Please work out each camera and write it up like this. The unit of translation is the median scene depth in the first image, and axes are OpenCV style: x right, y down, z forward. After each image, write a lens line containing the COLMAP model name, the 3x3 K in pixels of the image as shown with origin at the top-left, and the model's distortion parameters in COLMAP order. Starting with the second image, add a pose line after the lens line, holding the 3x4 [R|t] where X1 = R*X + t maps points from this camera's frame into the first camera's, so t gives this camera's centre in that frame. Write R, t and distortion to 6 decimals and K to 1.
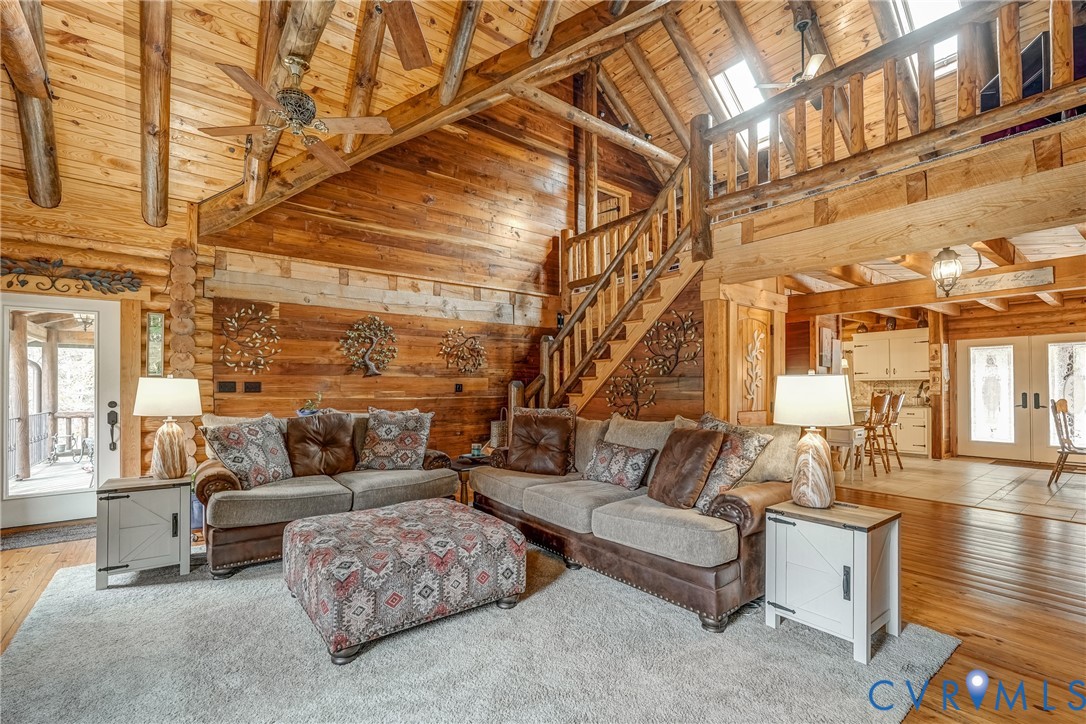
lens RADIAL K [[481.6, 0, 543.0], [0, 481.6, 384.0], [0, 0, 1]] dist [-0.001292, 0.000217]
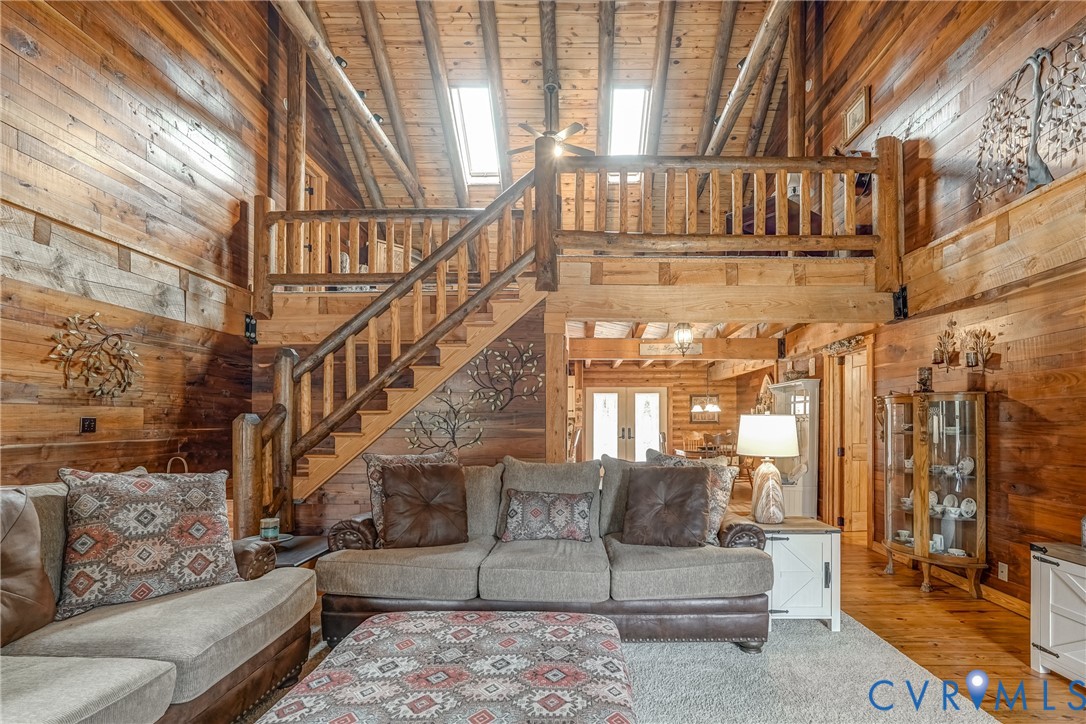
lens RADIAL K [[511.6, 0, 544.4], [0, 511.6, 423.5], [0, 0, 1]] dist [-0.003191, 0.000580]
pose [[0.621988, -0.000354, 0.783027, -0.310579], [-0.006231, 0.999966, 0.005401, 0.000012], [-0.783002, -0.008239, 0.621965, 0.248638]]
